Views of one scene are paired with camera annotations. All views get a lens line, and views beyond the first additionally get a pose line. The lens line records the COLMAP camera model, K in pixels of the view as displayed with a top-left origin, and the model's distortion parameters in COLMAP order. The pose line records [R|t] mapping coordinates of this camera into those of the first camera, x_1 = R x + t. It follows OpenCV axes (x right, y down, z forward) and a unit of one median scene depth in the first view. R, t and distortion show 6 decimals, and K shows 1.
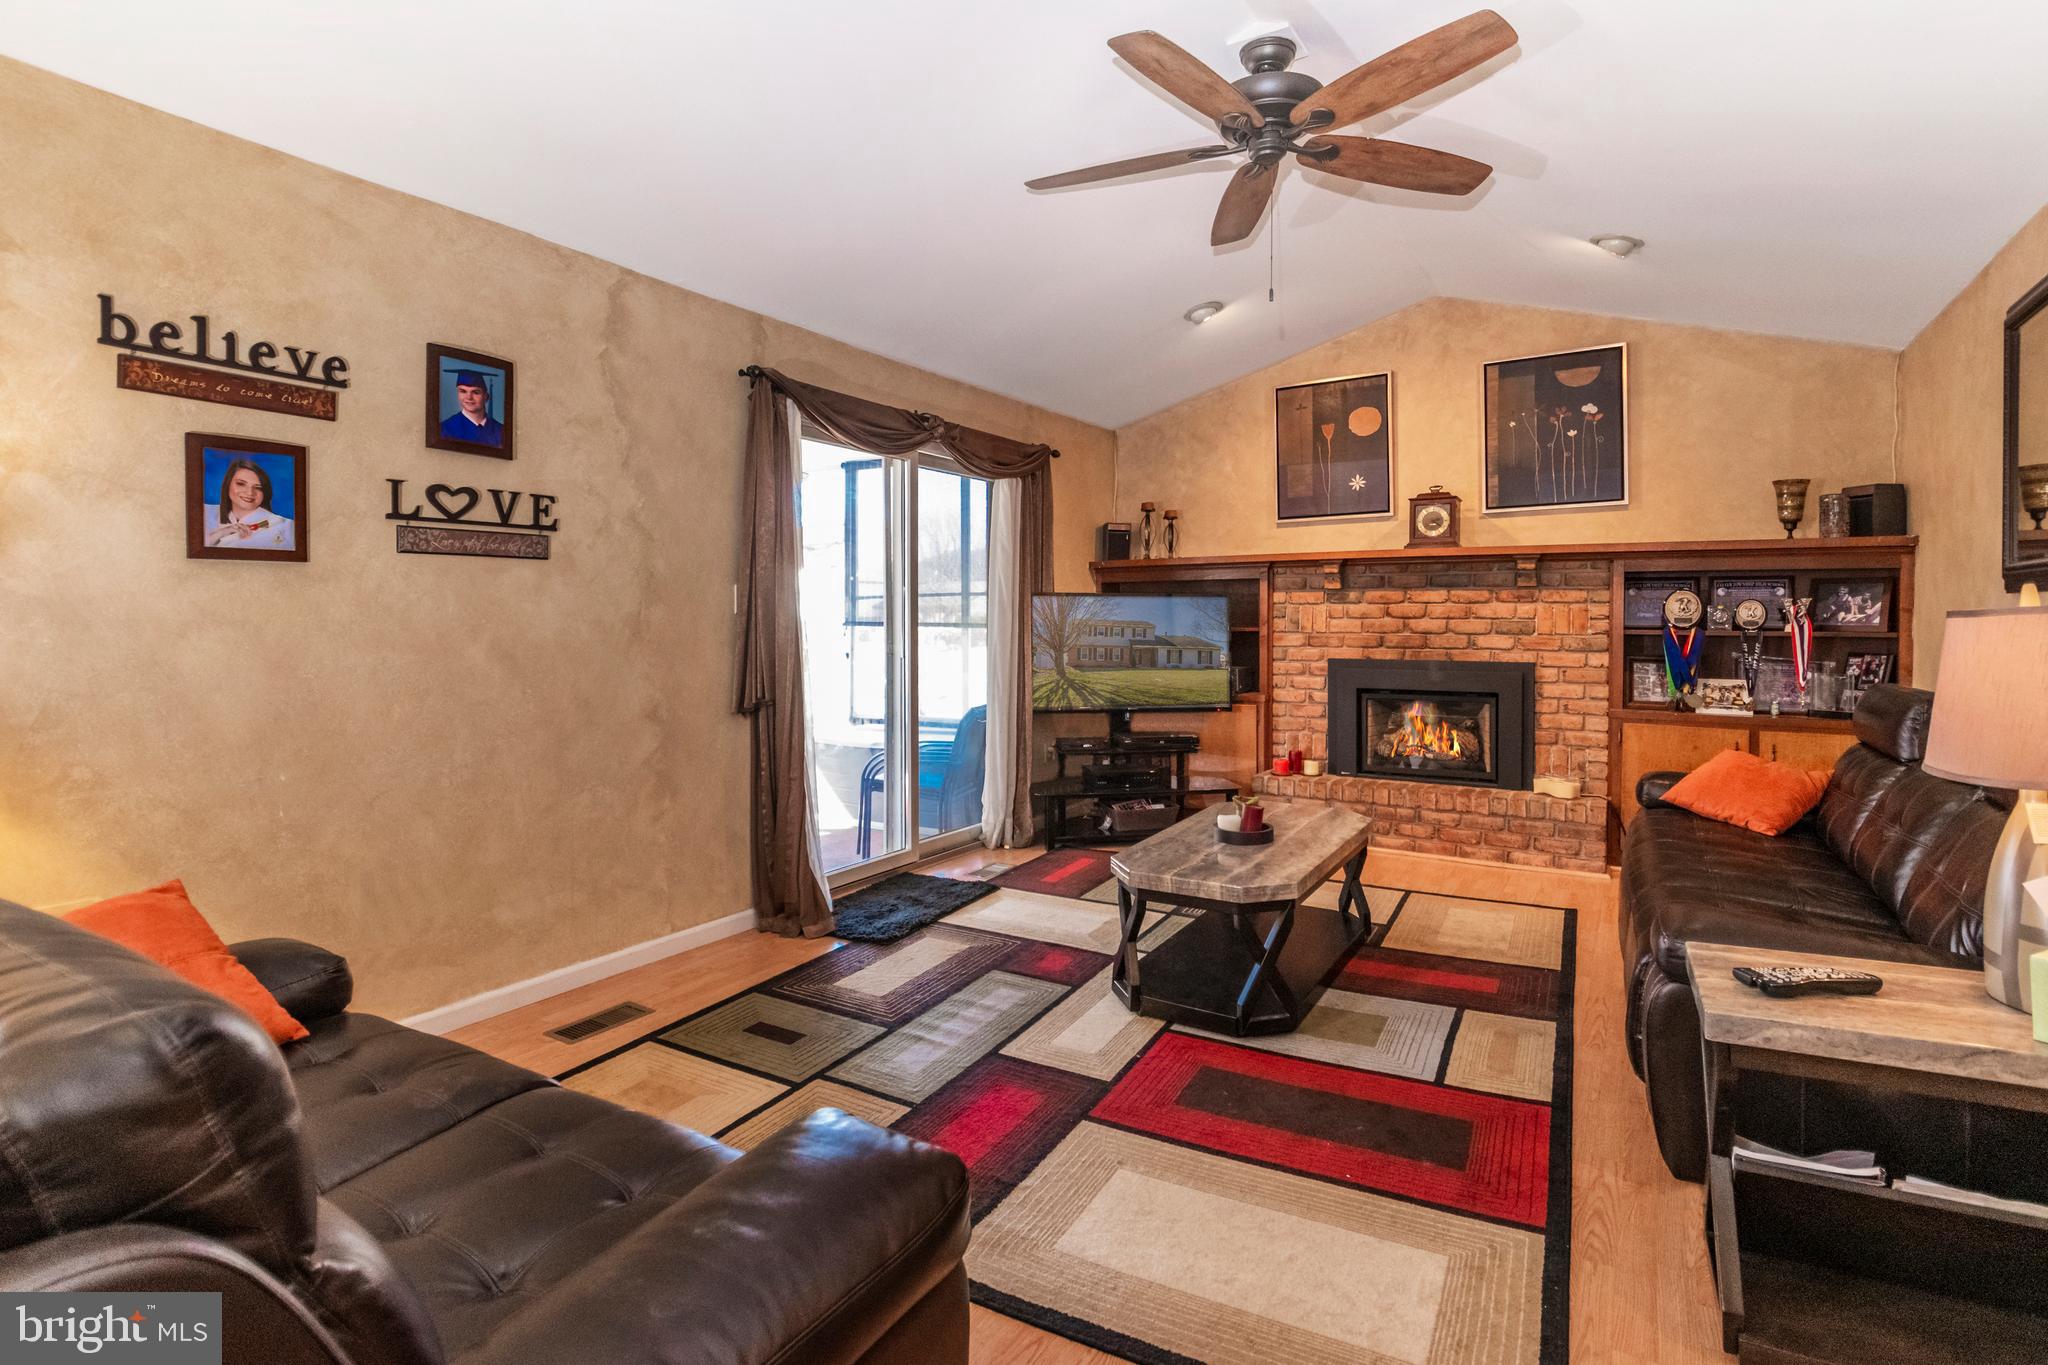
lens RADIAL K [[992.3, 0, 1071.2], [0, 992.3, 642.1], [0, 0, 1]] dist [-0.000637, -0.000326]
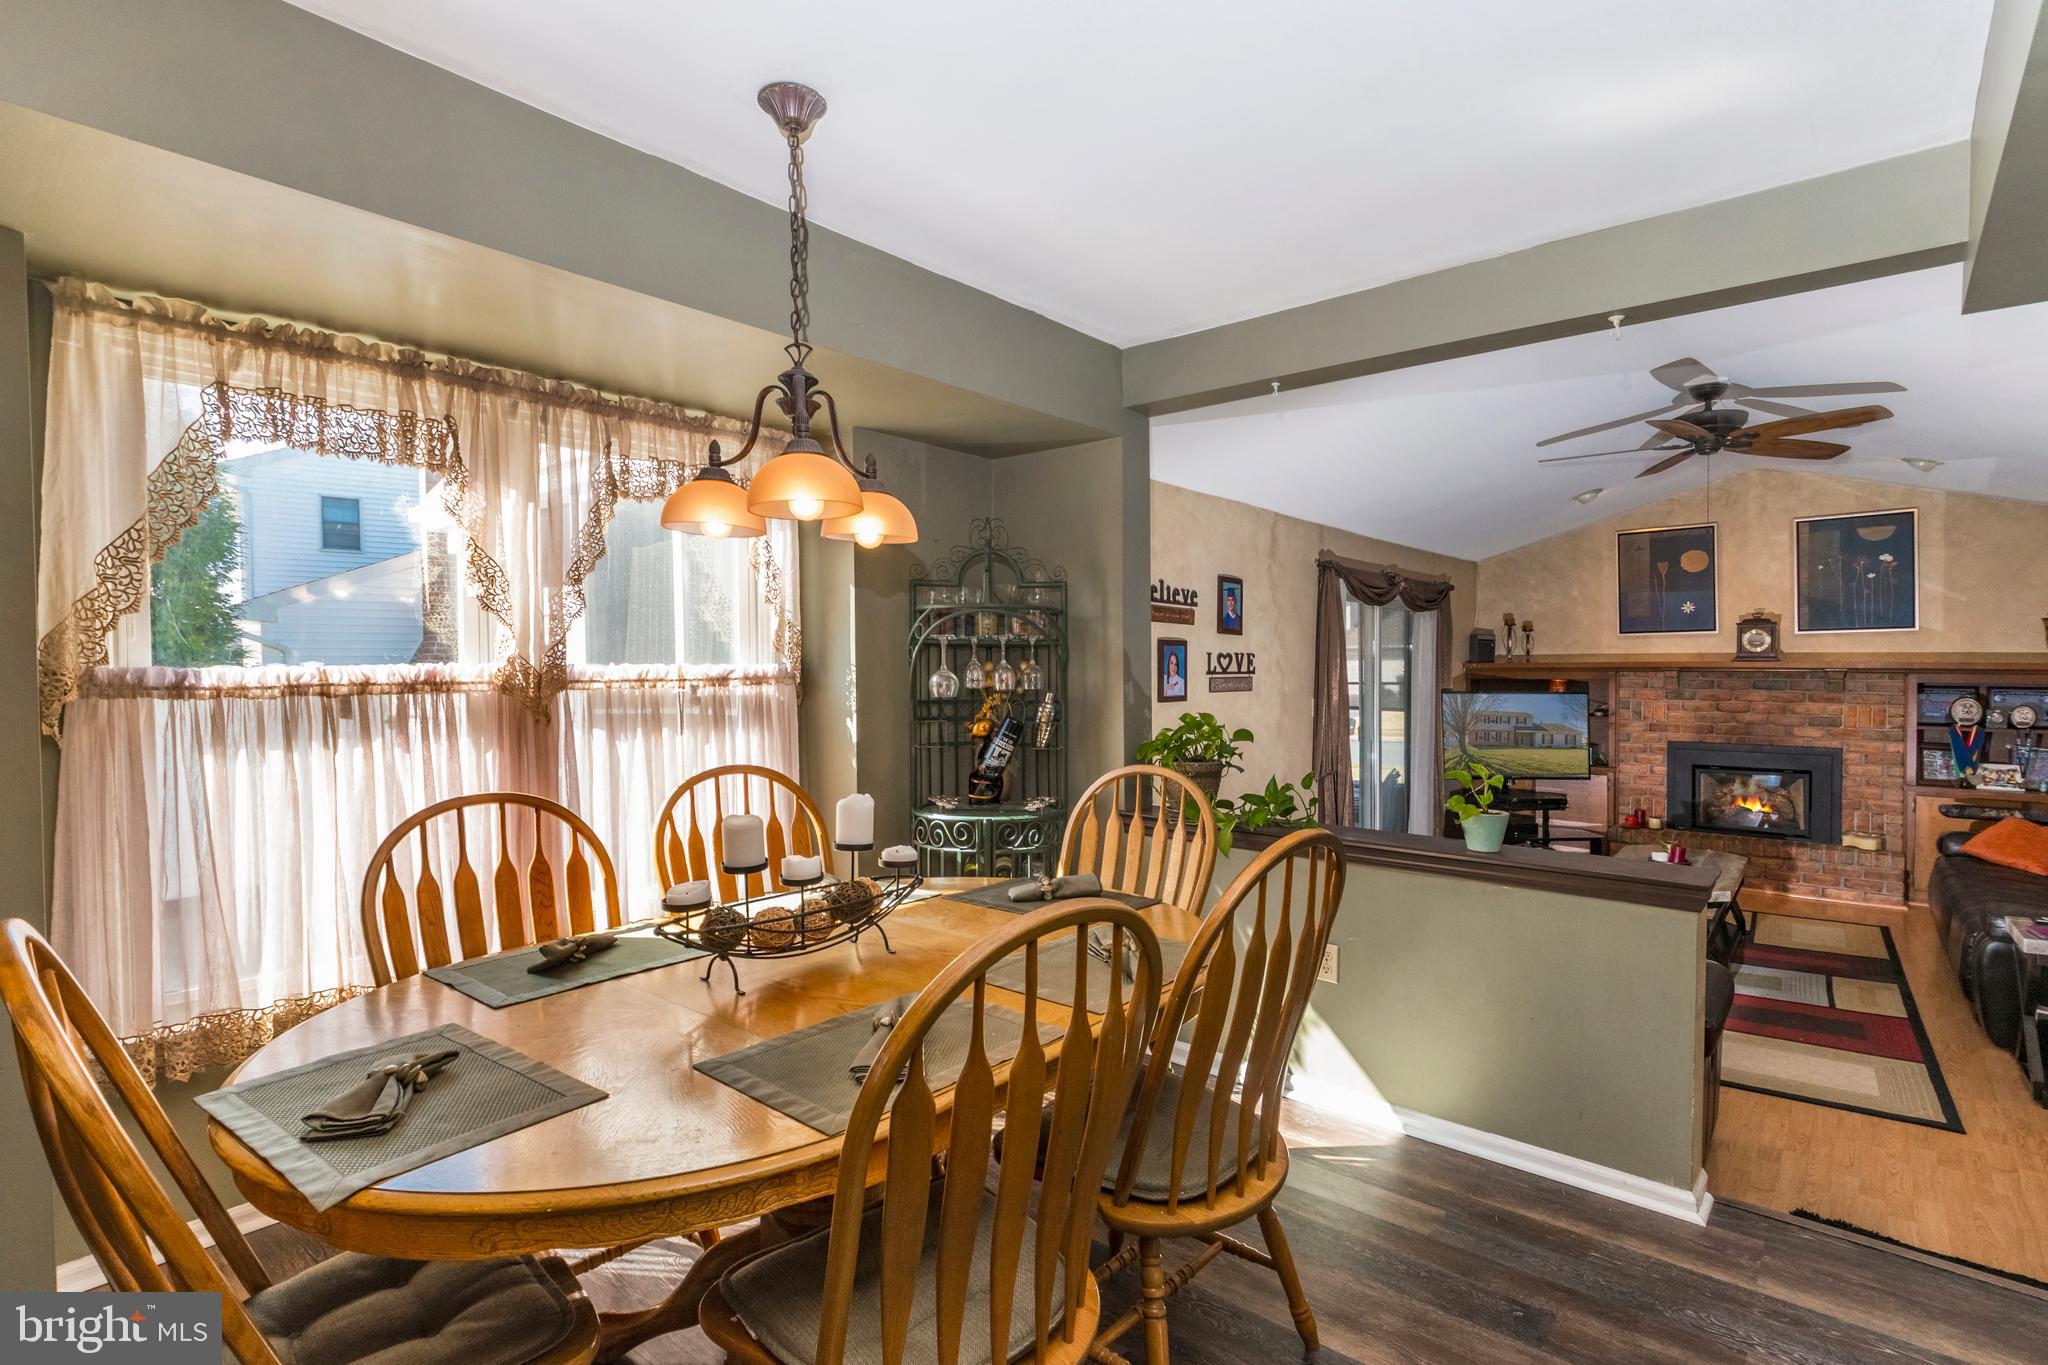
lens RADIAL K [[999.4, 0, 1099.7], [0, 999.4, 681.2], [0, 0, 1]] dist [-0.002399, 0.000329]
pose [[0.991544, 0.005463, -0.129657, -0.338585], [-0.006651, 0.999940, -0.008735, -0.049564], [0.129602, 0.009524, 0.991520, -0.448441]]
